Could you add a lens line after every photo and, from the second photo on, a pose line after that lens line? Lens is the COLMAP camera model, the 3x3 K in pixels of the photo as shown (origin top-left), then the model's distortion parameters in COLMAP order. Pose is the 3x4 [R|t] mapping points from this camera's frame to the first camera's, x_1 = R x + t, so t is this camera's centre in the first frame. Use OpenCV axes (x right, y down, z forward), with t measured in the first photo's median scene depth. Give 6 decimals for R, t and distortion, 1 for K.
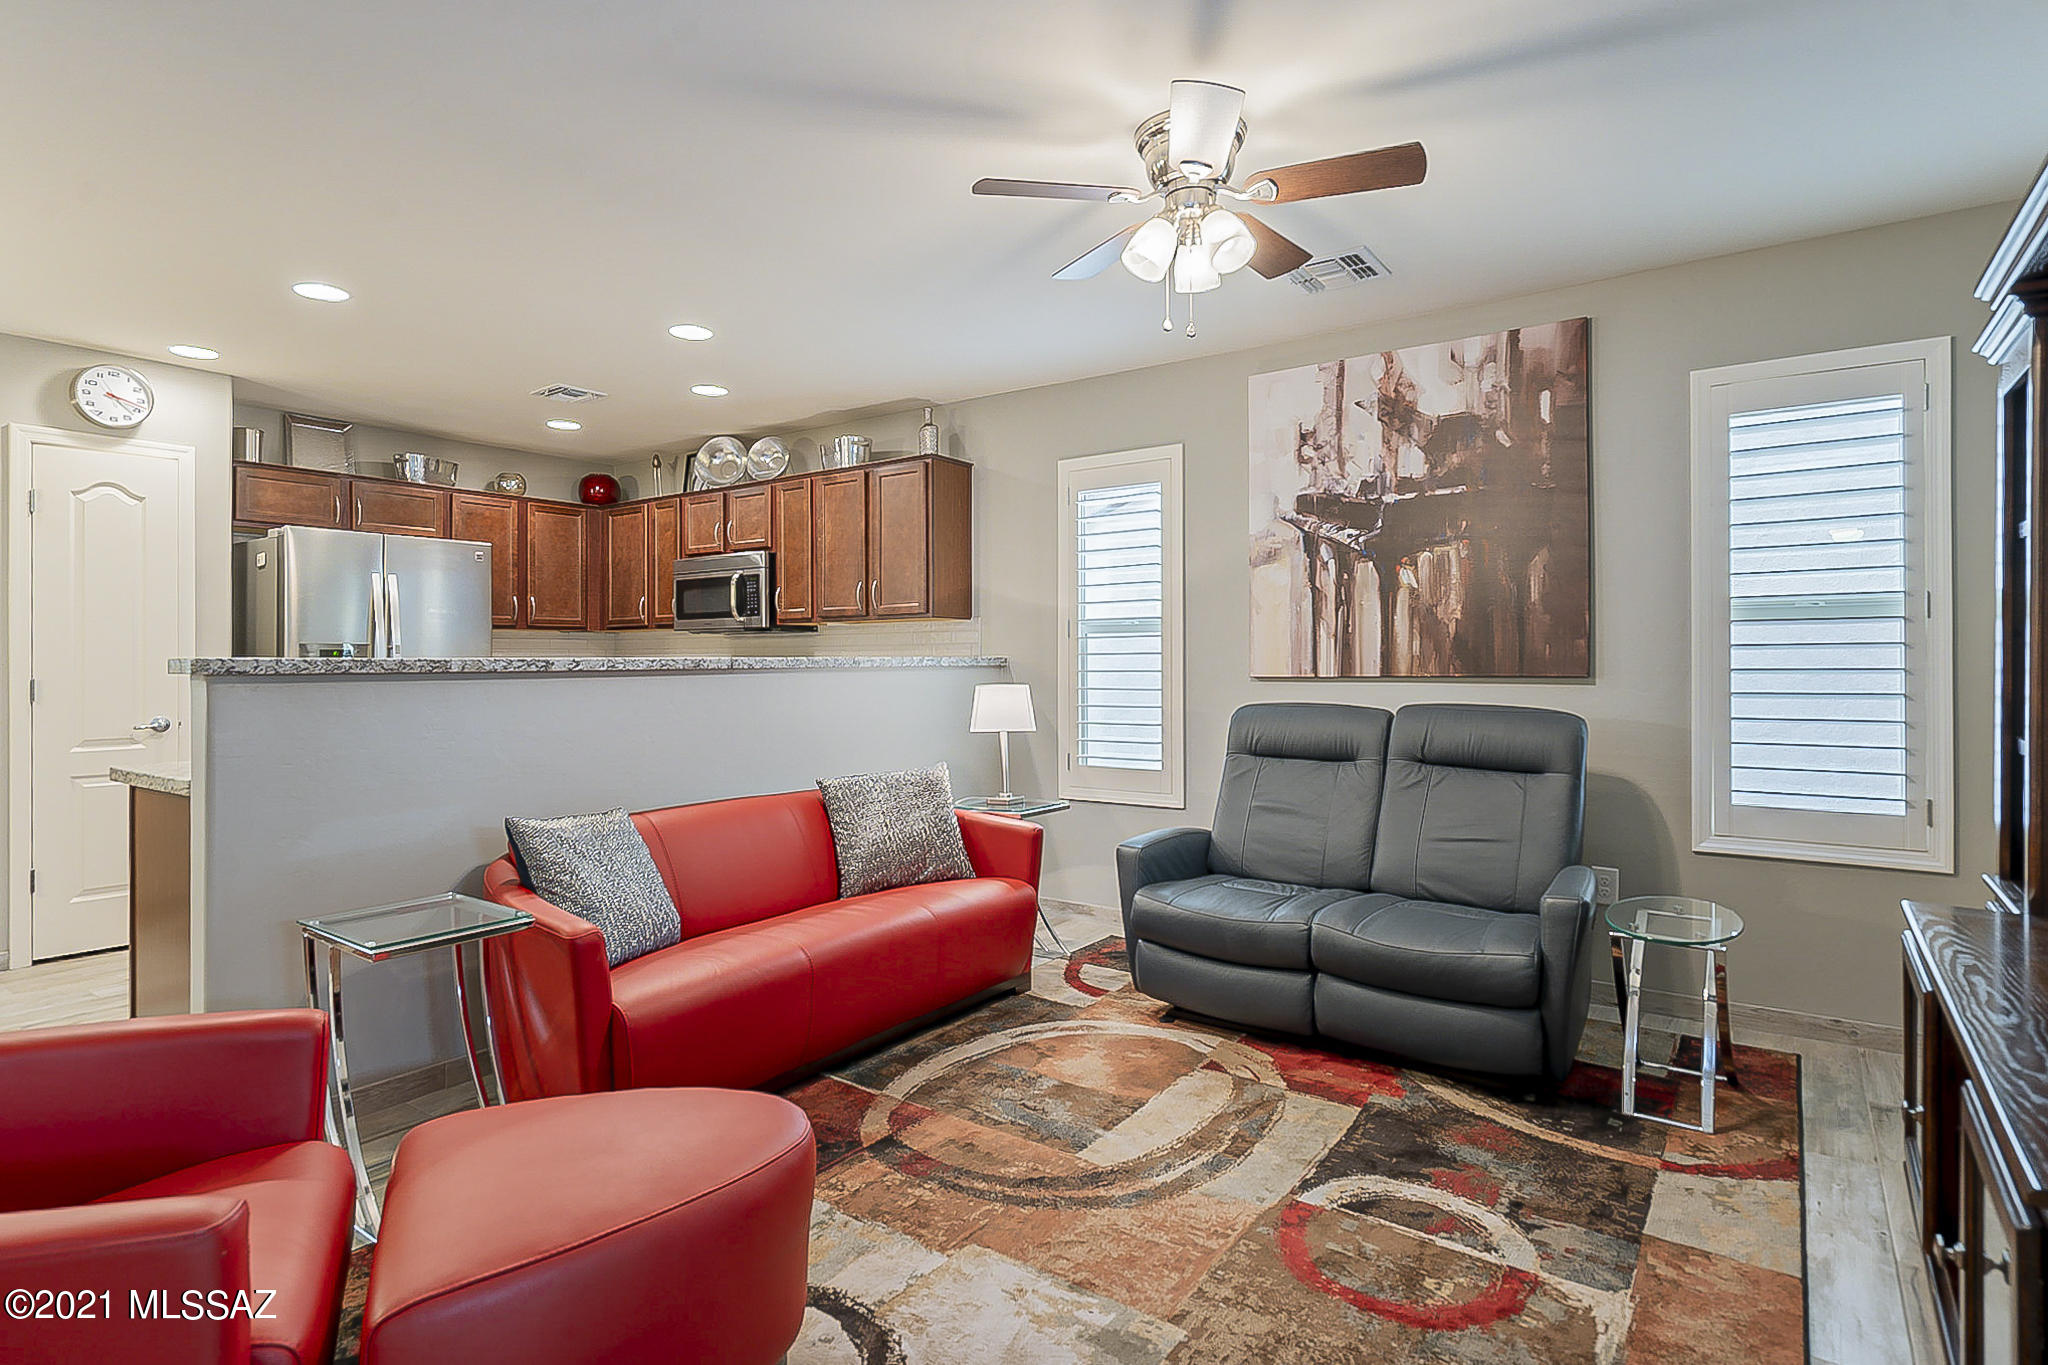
lens RADIAL K [[1054.4, 0, 1012.7], [0, 1054.4, 652.3], [0, 0, 1]] dist [-0.002422, 0.003508]
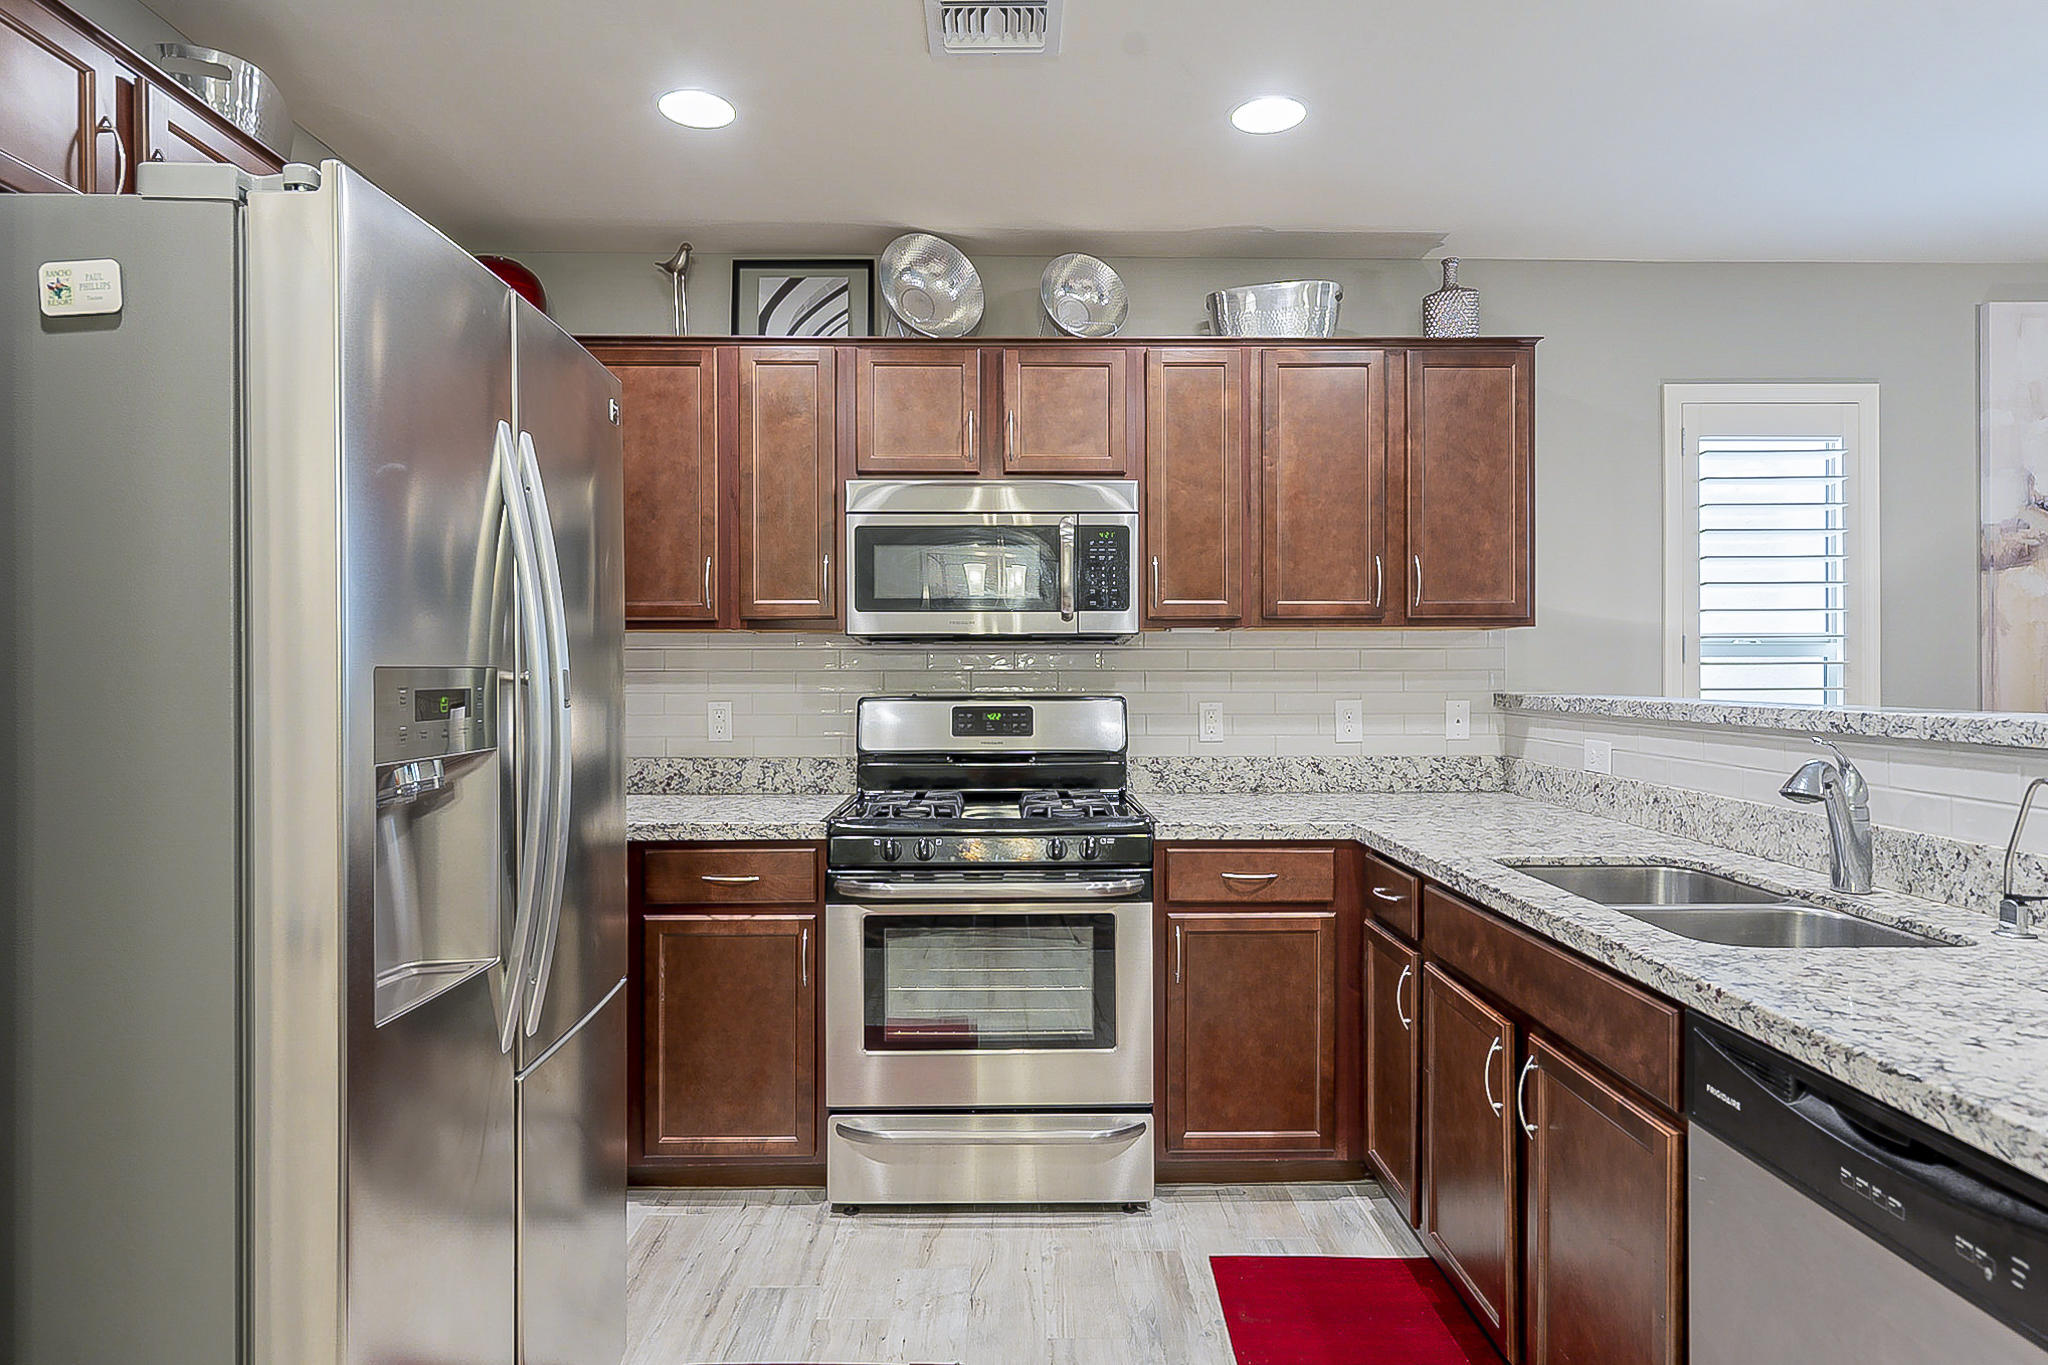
lens RADIAL K [[1167.0, 0, 1020.2], [0, 1167.0, 675.5], [0, 0, 1]] dist [0.006936, 0.001093]
pose [[0.798147, 0.001127, 0.602461, -0.911985], [-0.006540, 0.999956, 0.006794, -0.010791], [-0.602427, -0.009363, 0.798119, 0.883612]]
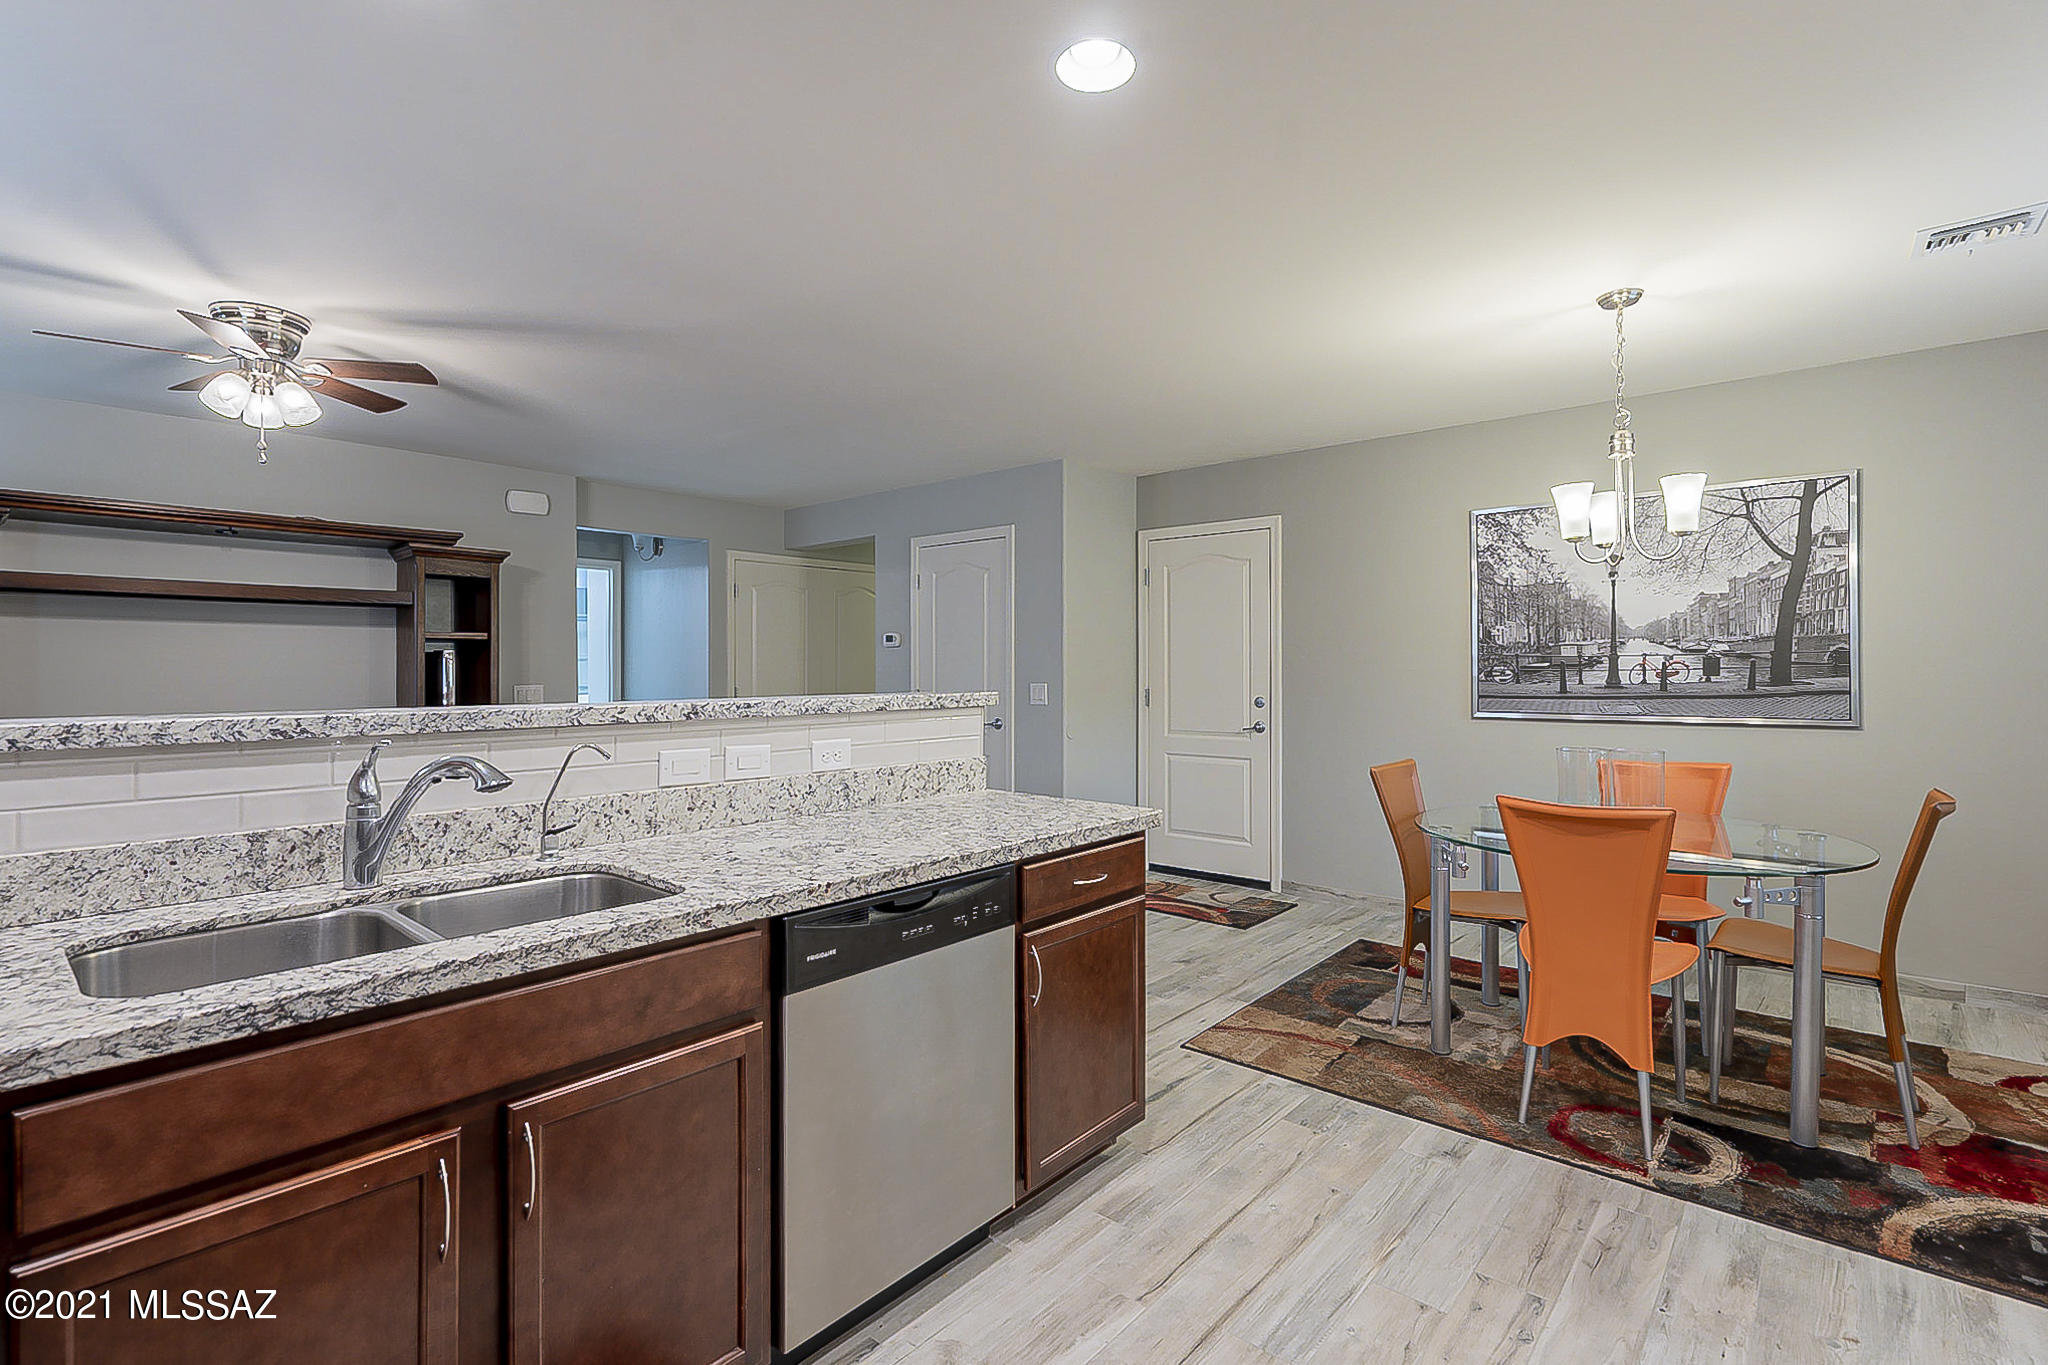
lens RADIAL K [[941.6, 0, 1010.0], [0, 941.6, 678.8], [0, 0, 1]] dist [-0.005238, 0.001703]
pose [[-0.995666, 0.005631, 0.092826, -0.641194], [0.006162, 0.999966, 0.005440, -0.010371], [-0.092792, 0.005989, -0.995667, 1.486119]]
